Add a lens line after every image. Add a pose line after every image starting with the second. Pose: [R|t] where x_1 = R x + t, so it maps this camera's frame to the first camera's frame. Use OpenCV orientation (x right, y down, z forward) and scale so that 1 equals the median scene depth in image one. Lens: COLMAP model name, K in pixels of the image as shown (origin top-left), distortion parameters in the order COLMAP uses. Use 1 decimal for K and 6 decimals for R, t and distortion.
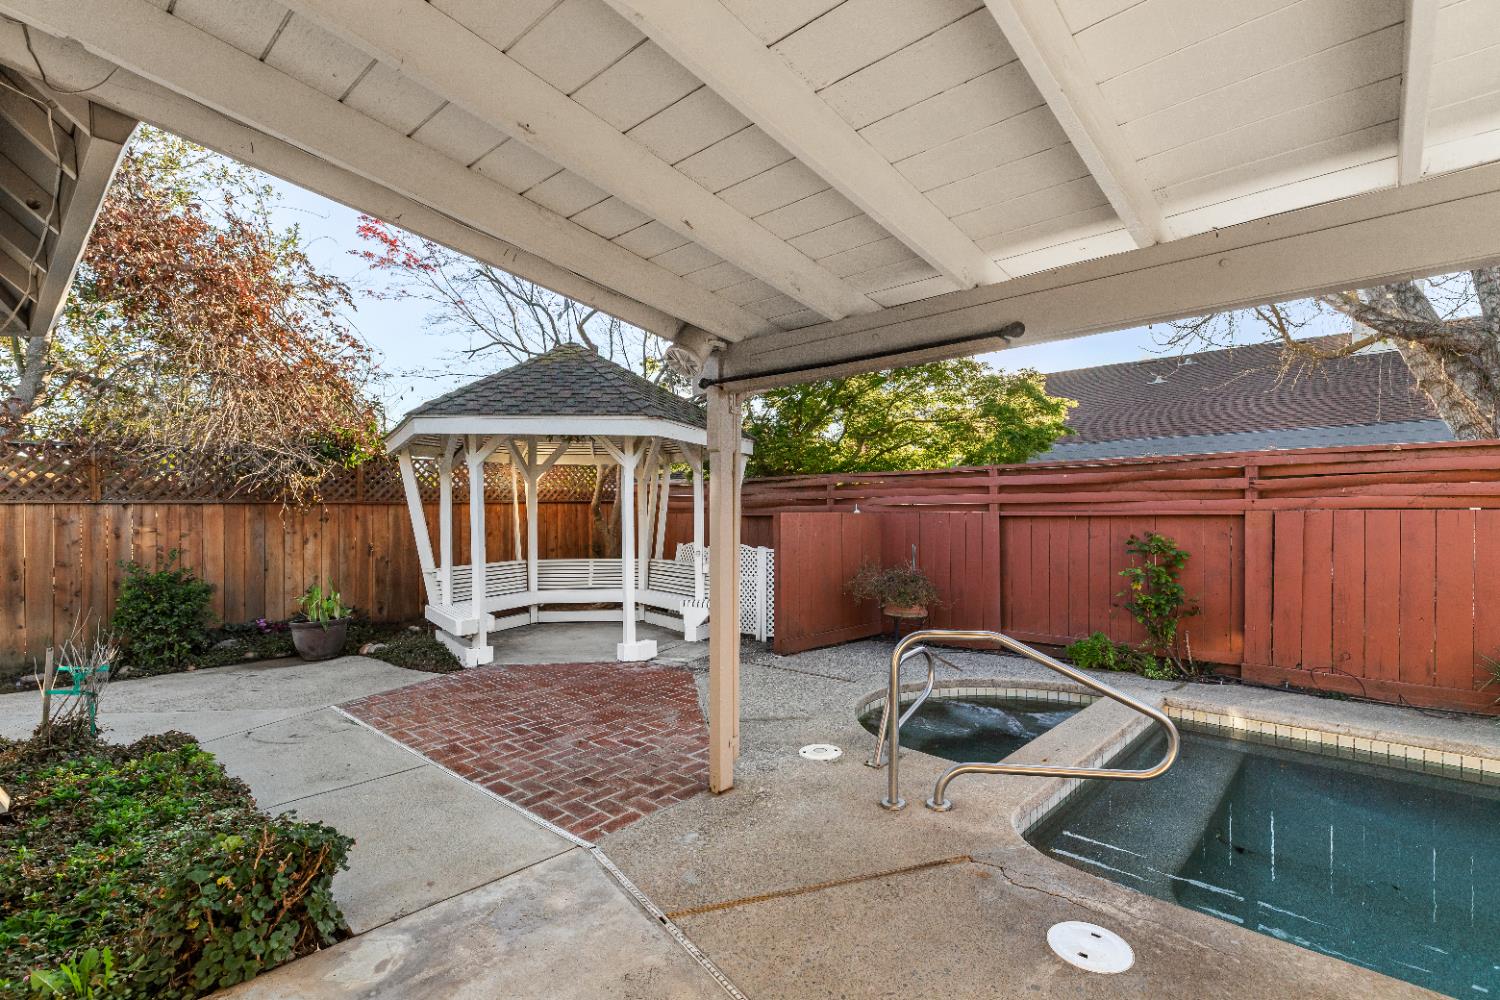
lens RADIAL K [[690.4, 0, 747.7], [0, 690.4, 519.2], [0, 0, 1]] dist [0.007626, 0.000375]
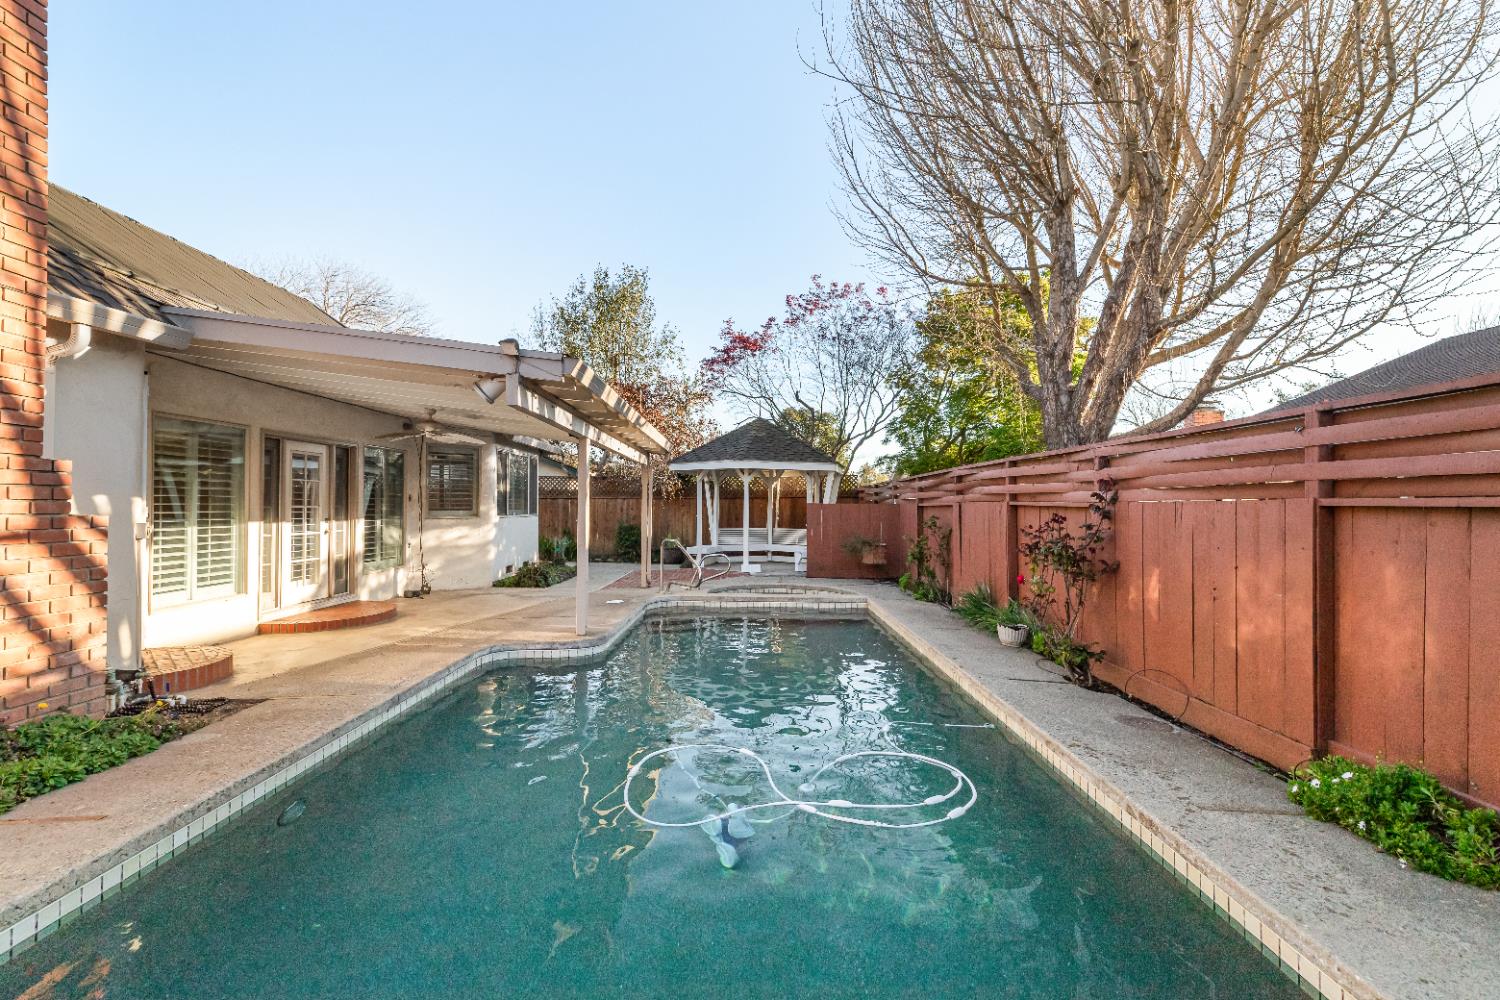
lens RADIAL K [[678.5, 0, 748.4], [0, 678.5, 506.1], [0, 0, 1]] dist [0.004818, -0.000165]
pose [[0.680403, 0.008506, -0.732789, 1.094939], [-0.014116, 0.999899, -0.001500, 0.003388], [0.732702, 0.011364, 0.680454, -0.338031]]
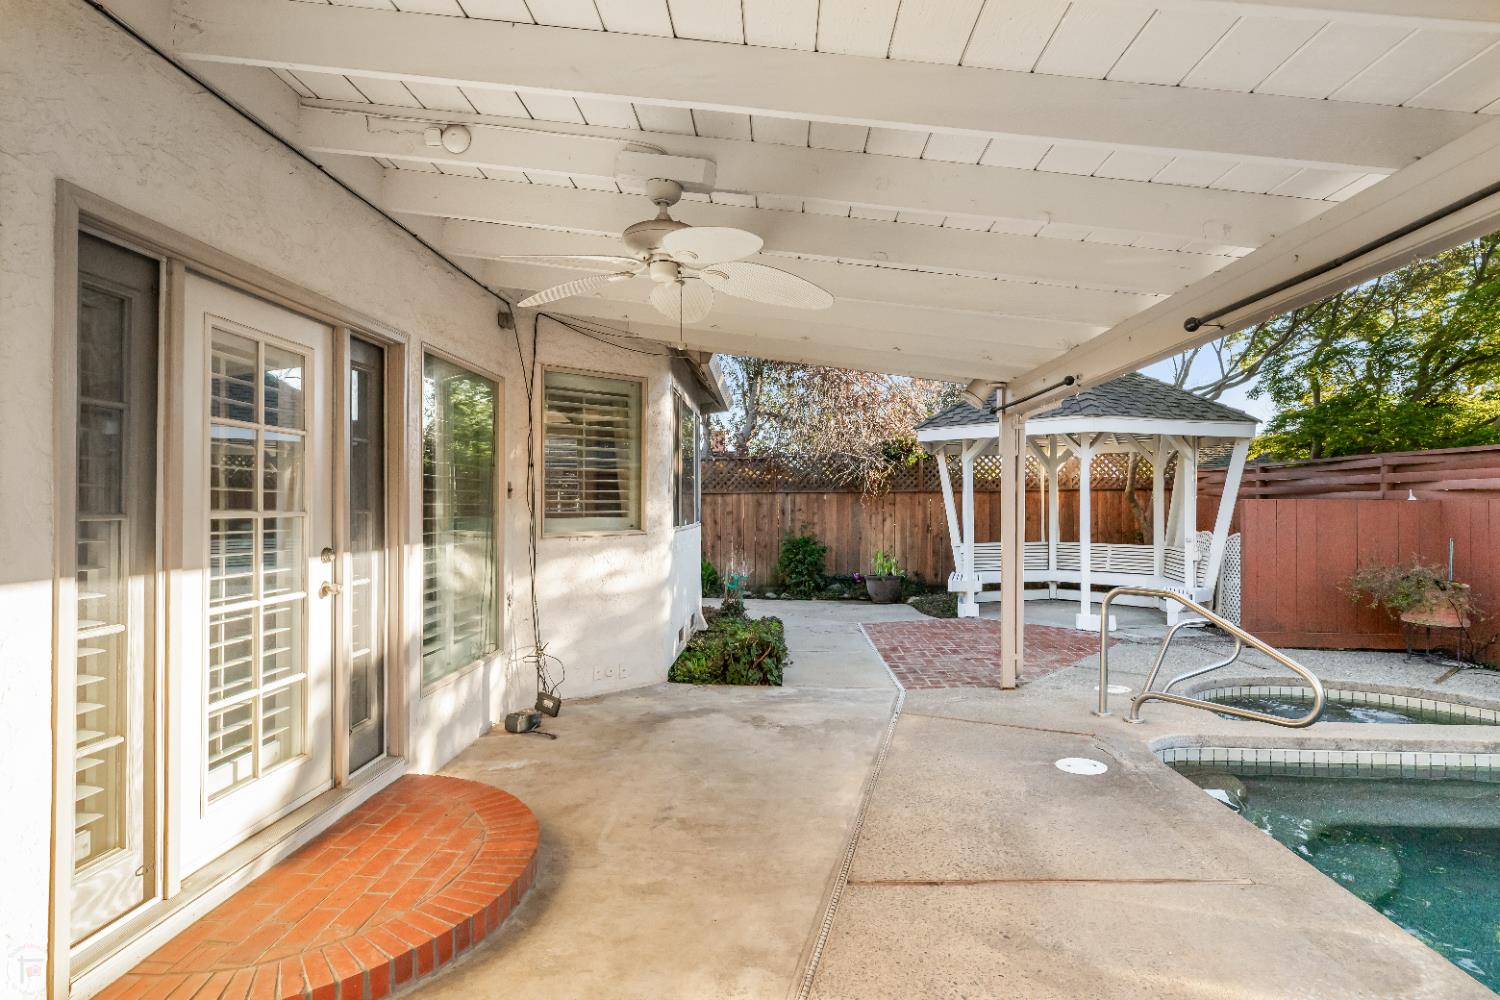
lens RADIAL K [[781.4, 0, 743.5], [0, 781.4, 506.4], [0, 0, 1]] dist [0.003475, -0.000266]
pose [[0.639854, 0.008173, -0.768453, 0.363156], [-0.010952, 0.999939, 0.001516, 0.005834], [0.768418, 0.007446, 0.639904, -0.199807]]
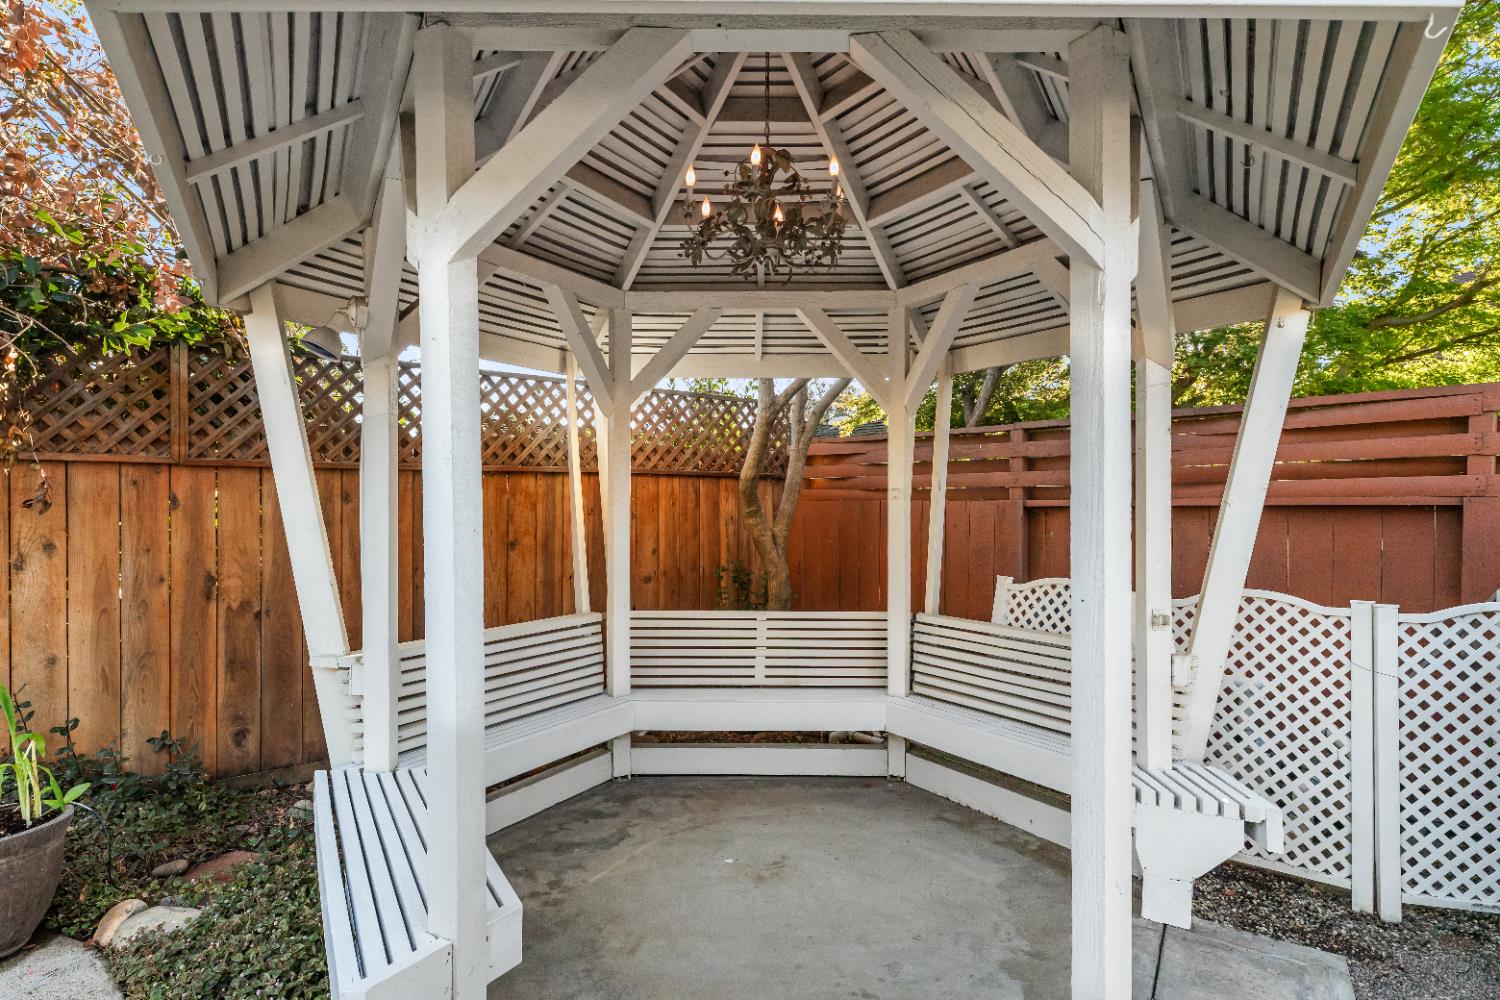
lens RADIAL K [[858.7, 0, 753.7], [0, 858.7, 521.4], [0, 0, 1]] dist [0.015663, 0.000642]
pose [[0.996590, 0.009087, -0.082010, -0.212097], [-0.008655, 0.999947, 0.005616, 0.003521], [0.082057, -0.004887, 0.996616, 0.566140]]
